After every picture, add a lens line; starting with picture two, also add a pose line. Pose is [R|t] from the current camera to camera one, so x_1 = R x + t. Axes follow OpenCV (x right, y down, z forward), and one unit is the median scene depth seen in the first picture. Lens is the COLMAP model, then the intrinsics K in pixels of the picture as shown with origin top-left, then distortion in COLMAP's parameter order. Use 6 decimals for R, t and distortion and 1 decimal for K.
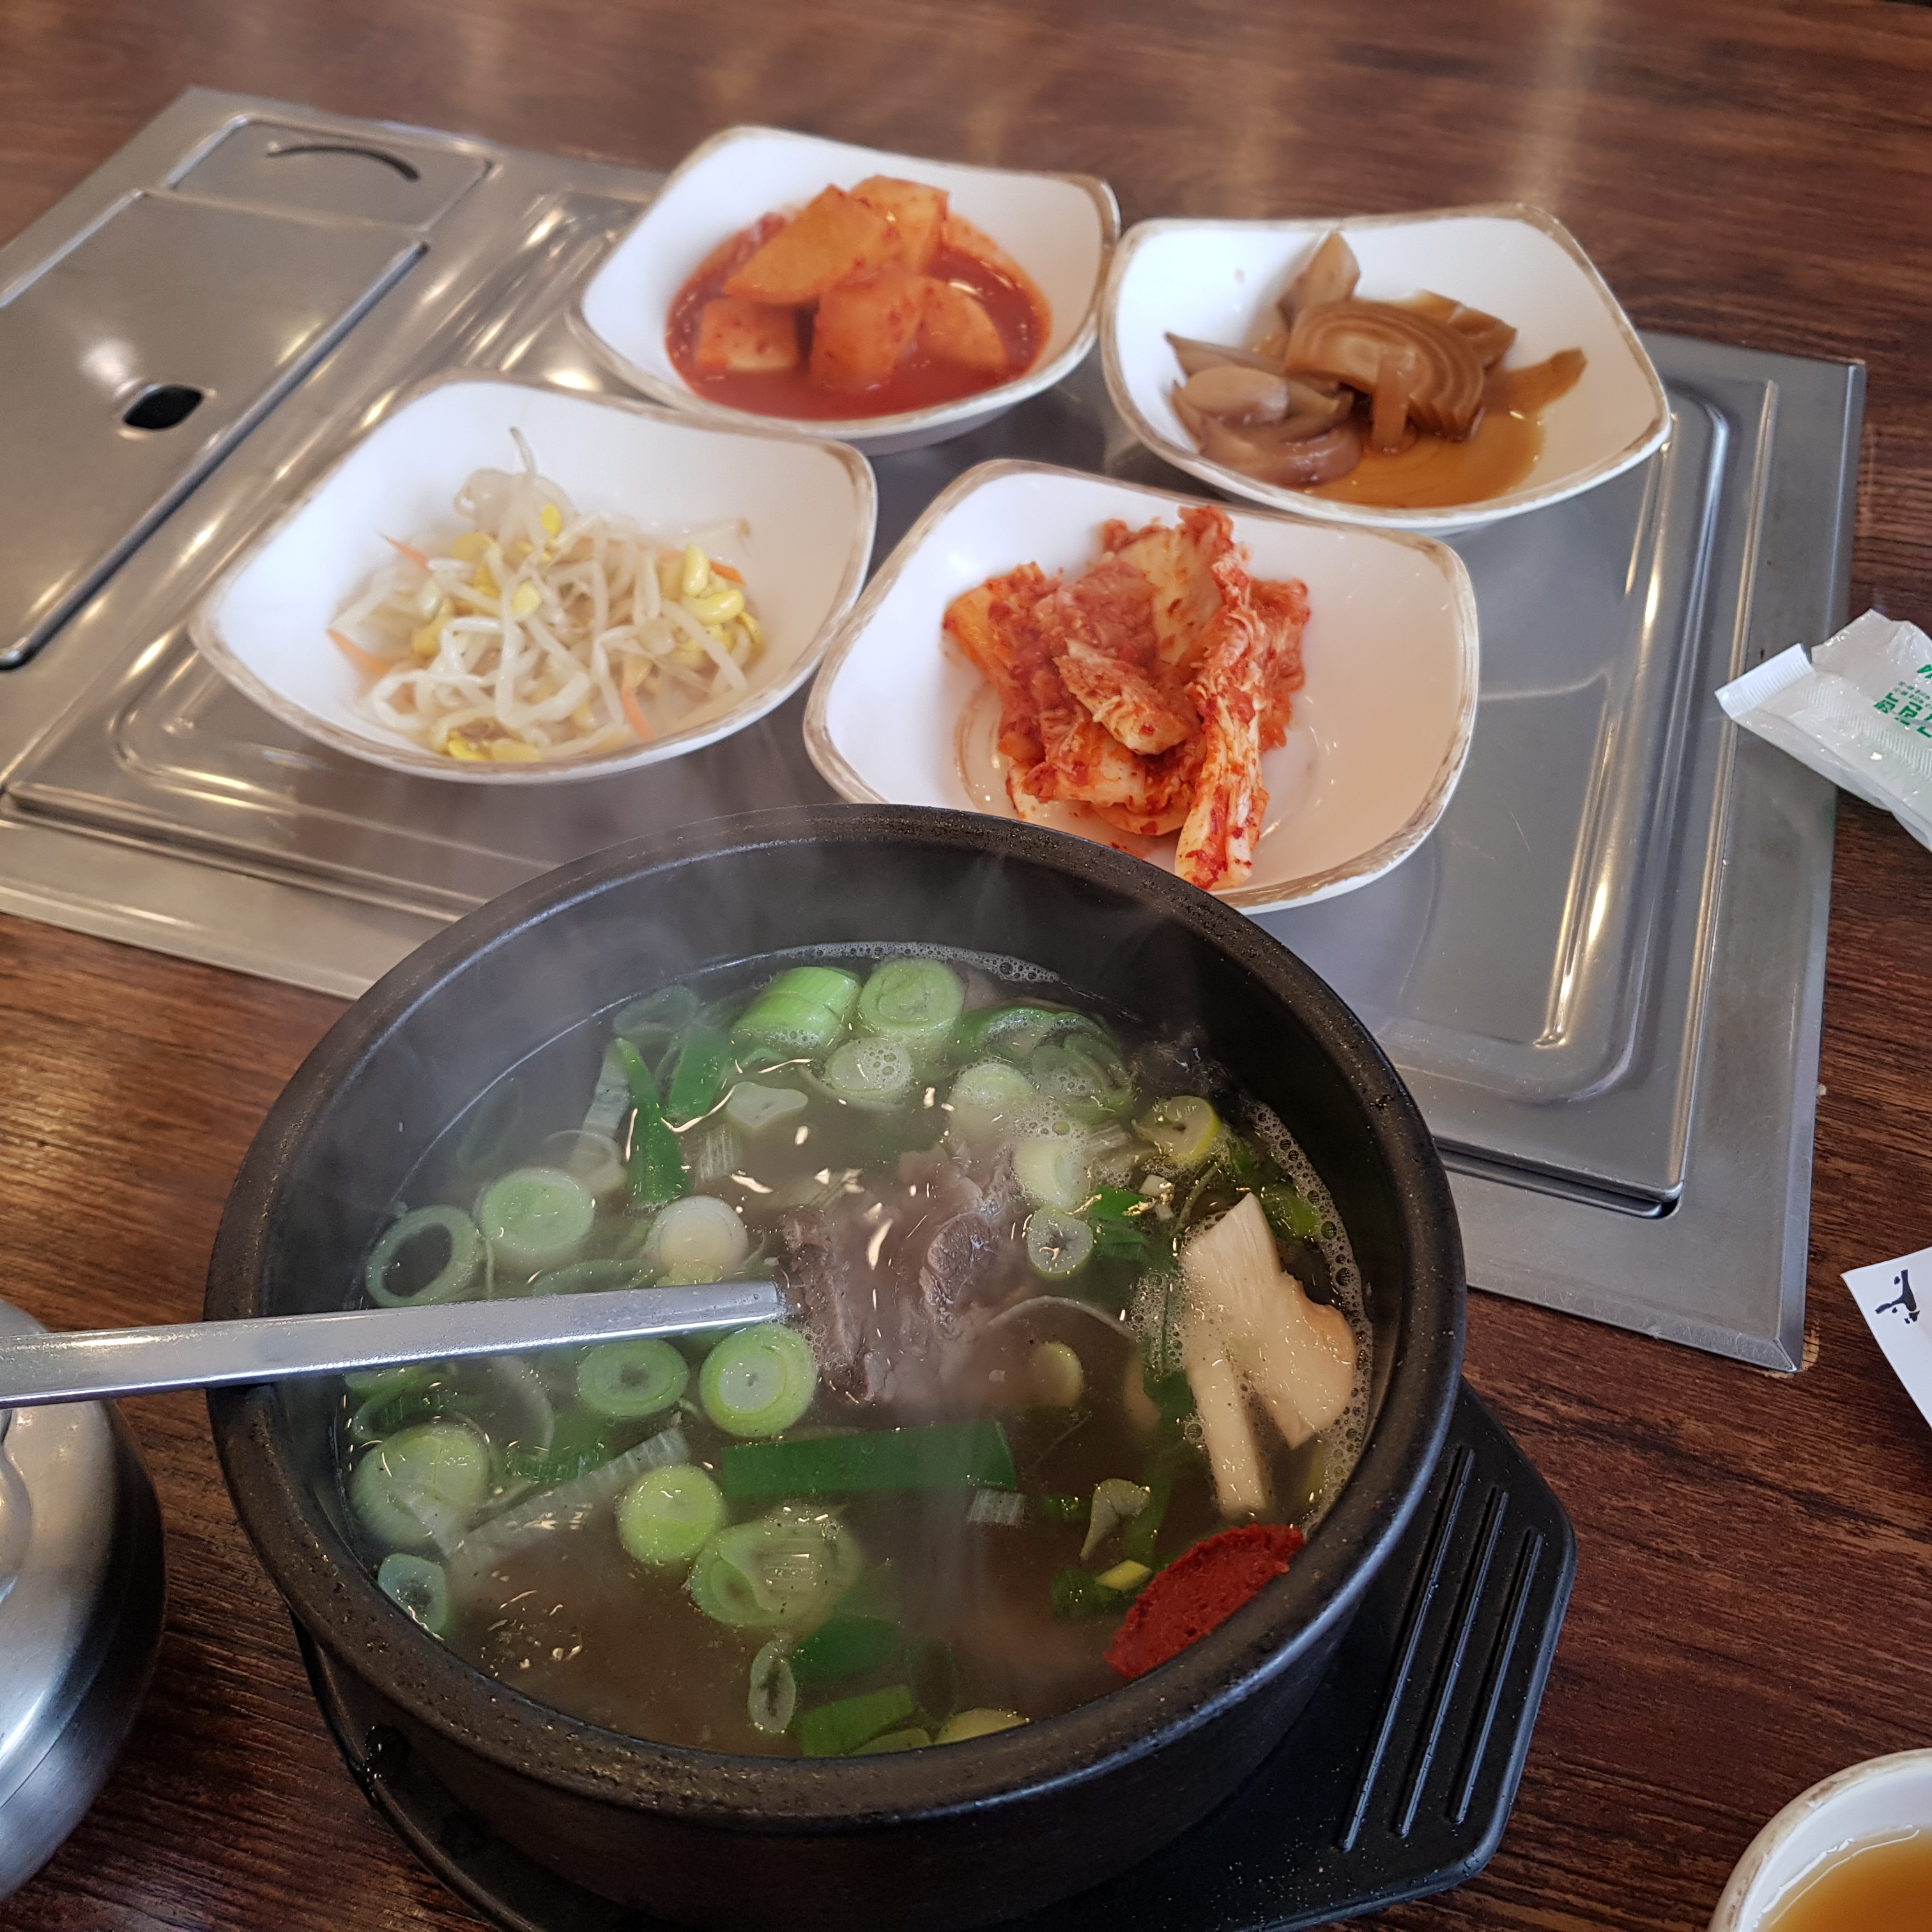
lens RADIAL K [[2022.8, 0, 966.0], [0, 2022.8, 966.0], [0, 0, 1]] dist [0.082642, -0.170704]
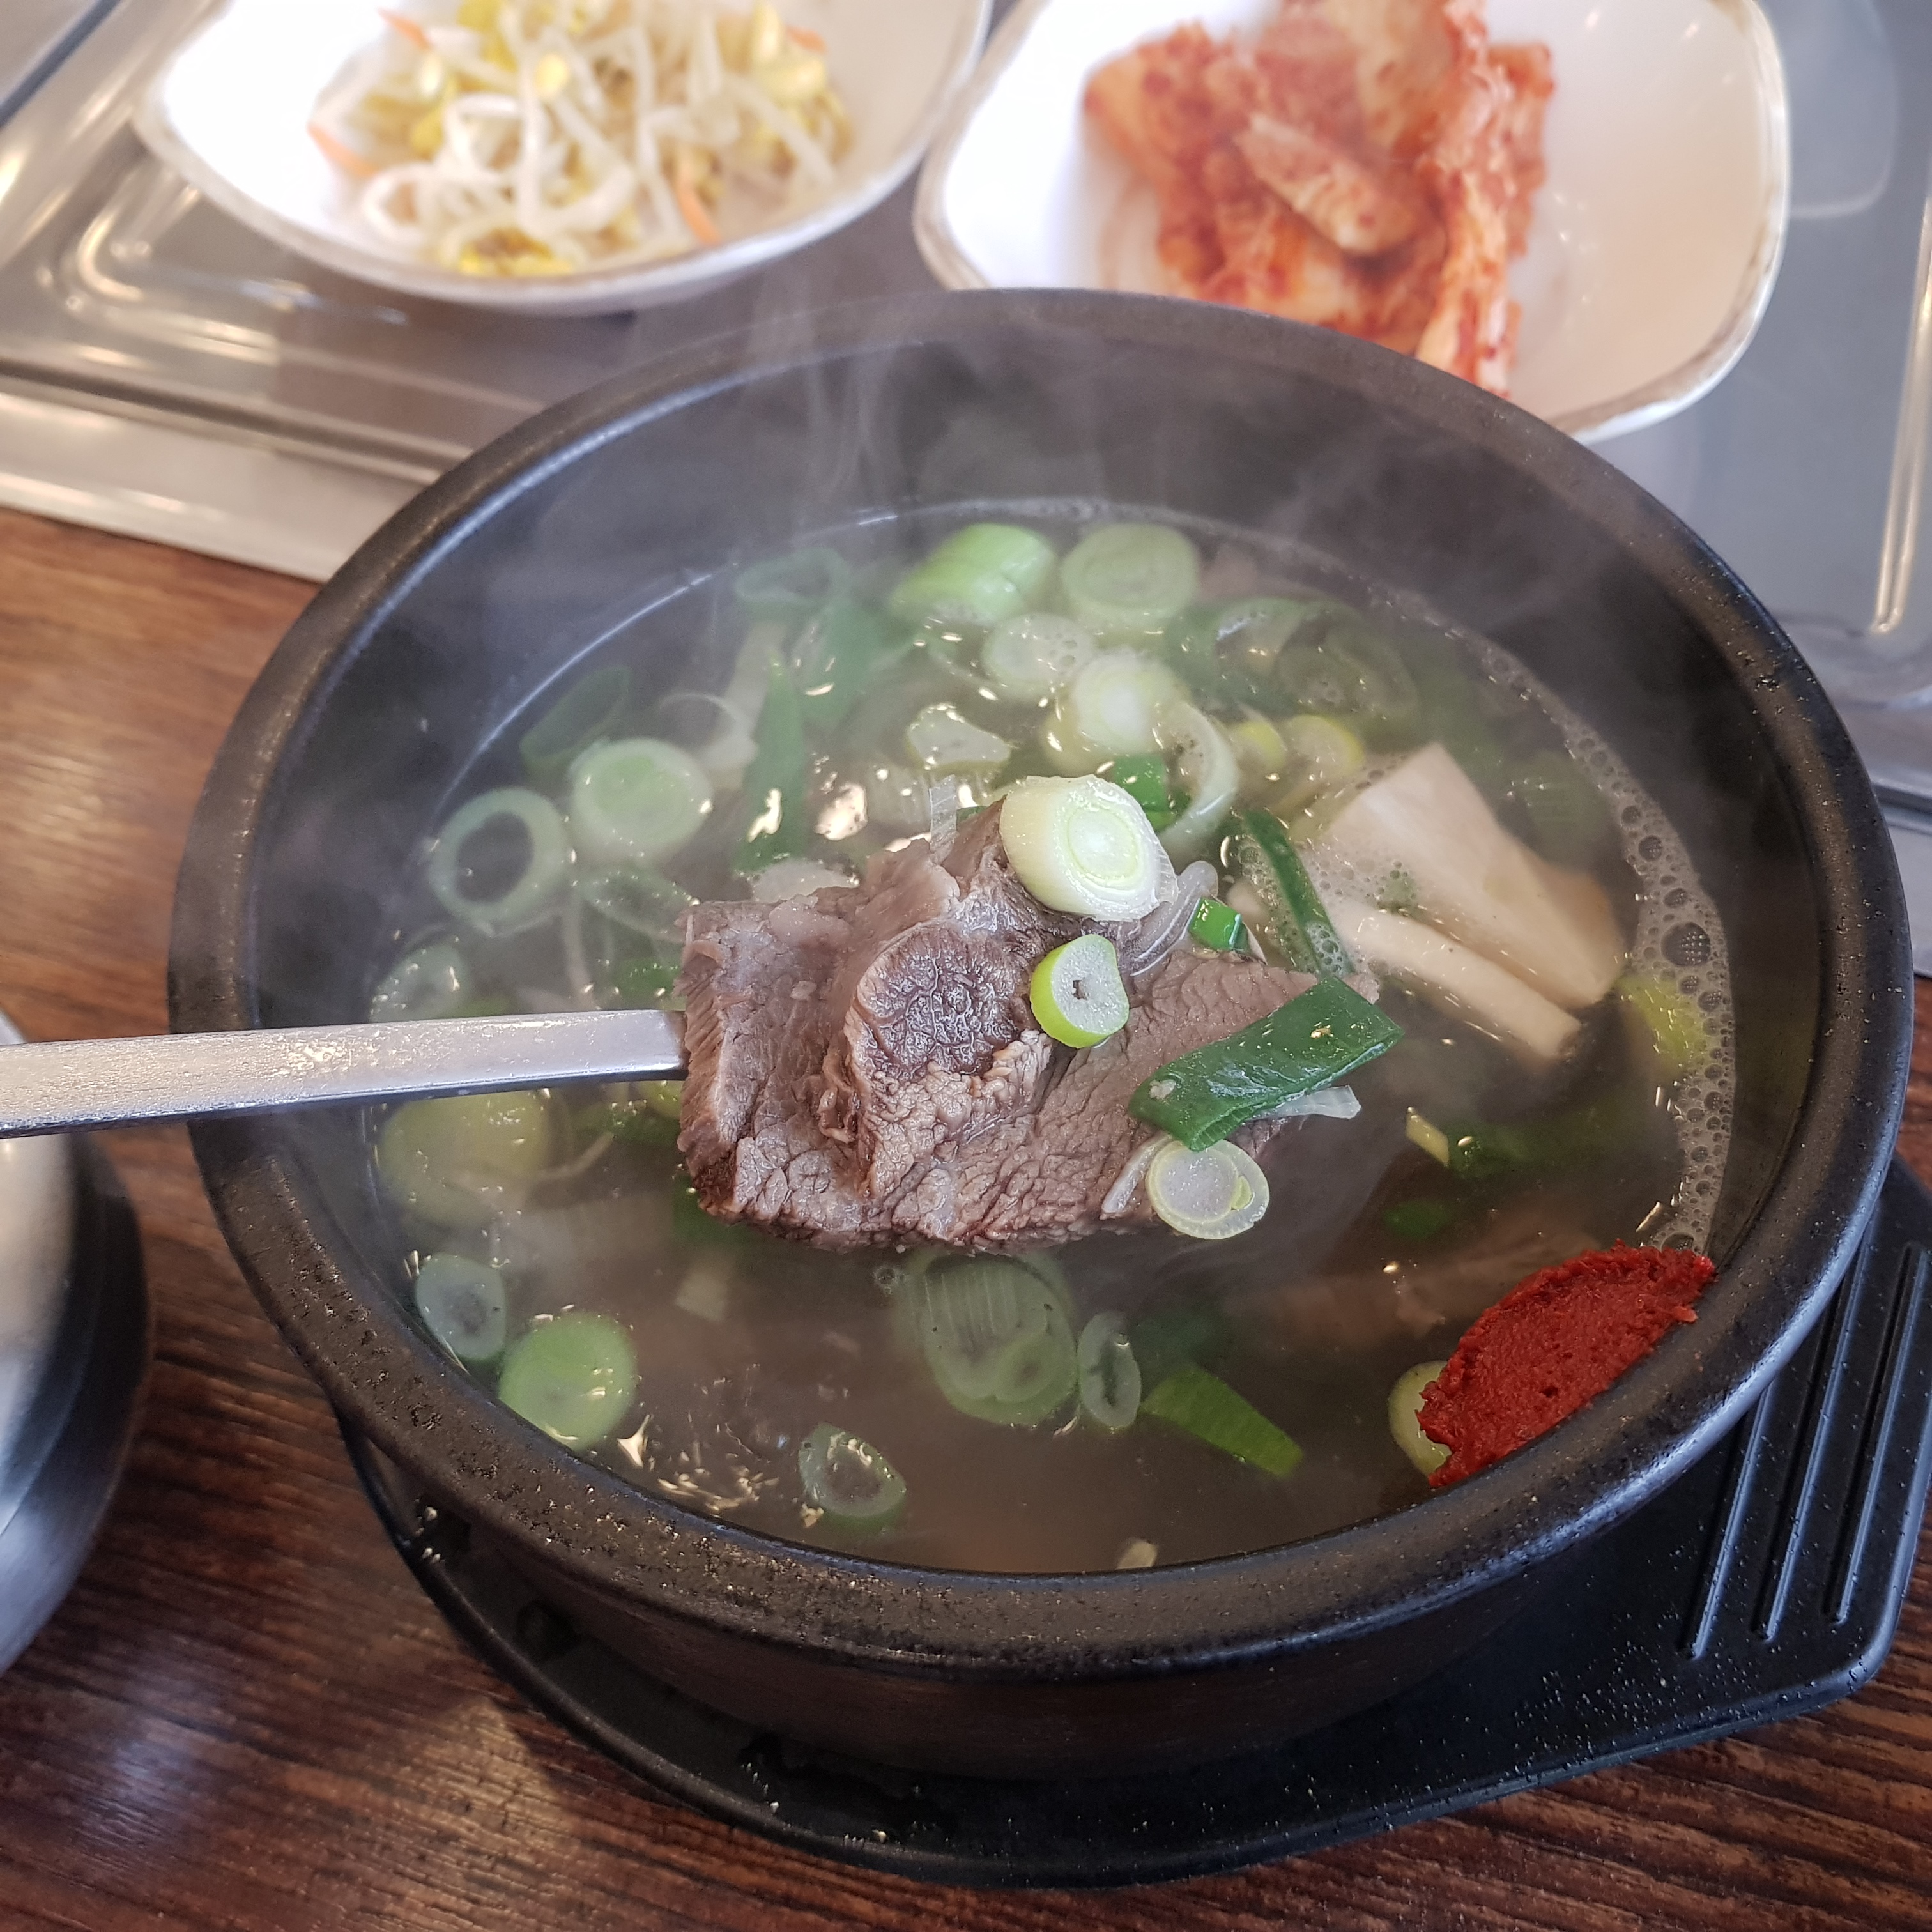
lens RADIAL K [[1980.8, 0, 878.6], [0, 1980.8, 966.1], [0, 0, 1]] dist [-0.021111, -0.027188]
pose [[0.999145, -0.001126, -0.041329, -0.062123], [0.007448, 0.988178, 0.153128, 0.044618], [0.040668, -0.153305, 0.987342, 0.213843]]
